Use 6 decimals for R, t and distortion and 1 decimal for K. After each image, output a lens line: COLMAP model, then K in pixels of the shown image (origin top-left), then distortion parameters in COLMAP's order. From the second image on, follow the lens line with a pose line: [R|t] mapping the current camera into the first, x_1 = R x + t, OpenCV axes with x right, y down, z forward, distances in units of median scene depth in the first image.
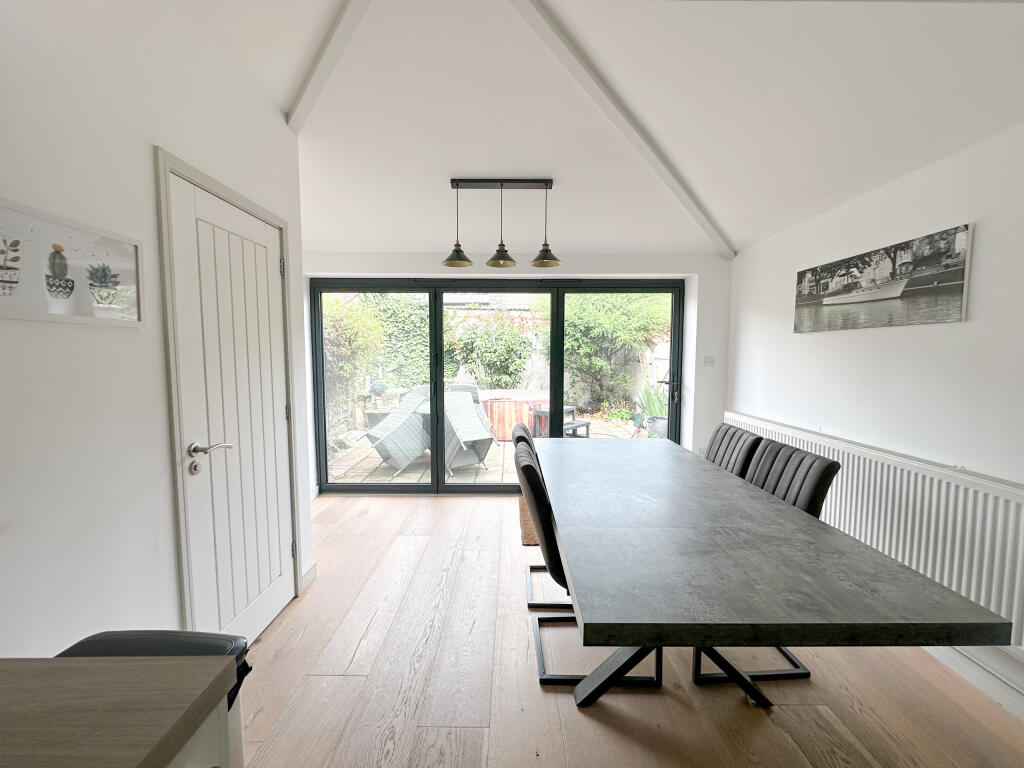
lens RADIAL K [[409.5, 0, 514.6], [0, 409.5, 382.1], [0, 0, 1]] dist [-0.002757, -0.000062]
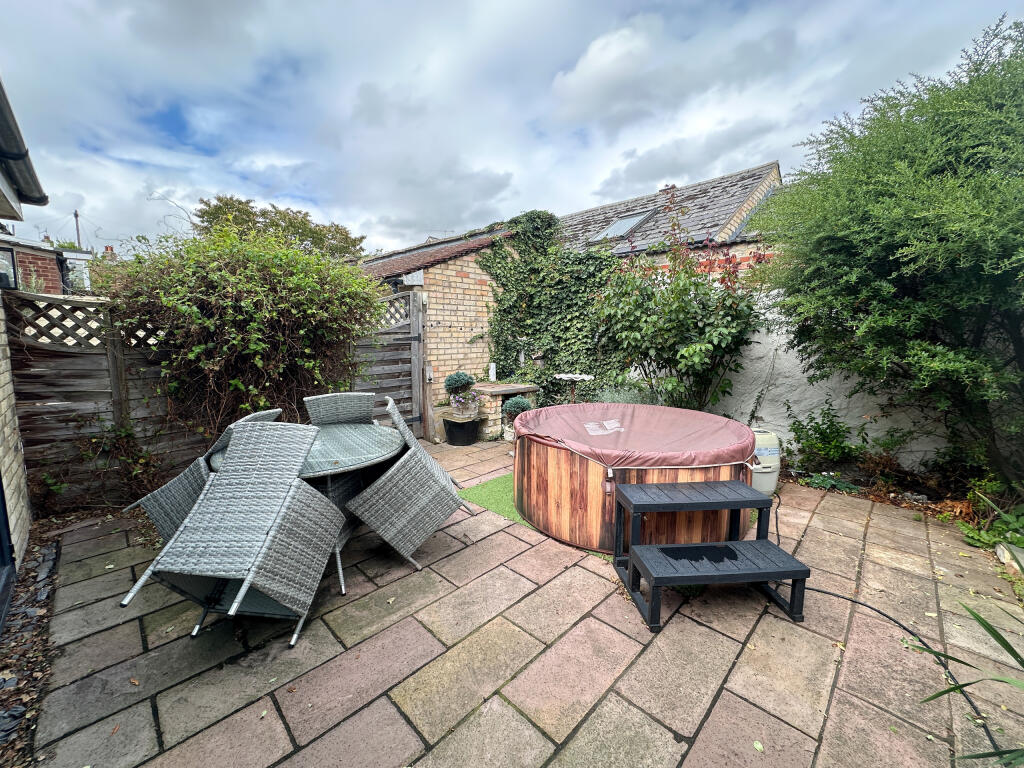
lens RADIAL K [[409.5, 0, 485.9], [0, 409.5, 391.1], [0, 0, 1]] dist [-0.002757, -0.000062]
pose [[0.688828, 0.097627, -0.718321, 0.154448], [-0.044429, 0.994713, 0.092587, -0.031442], [0.723562, -0.031862, 0.689523, 0.441853]]
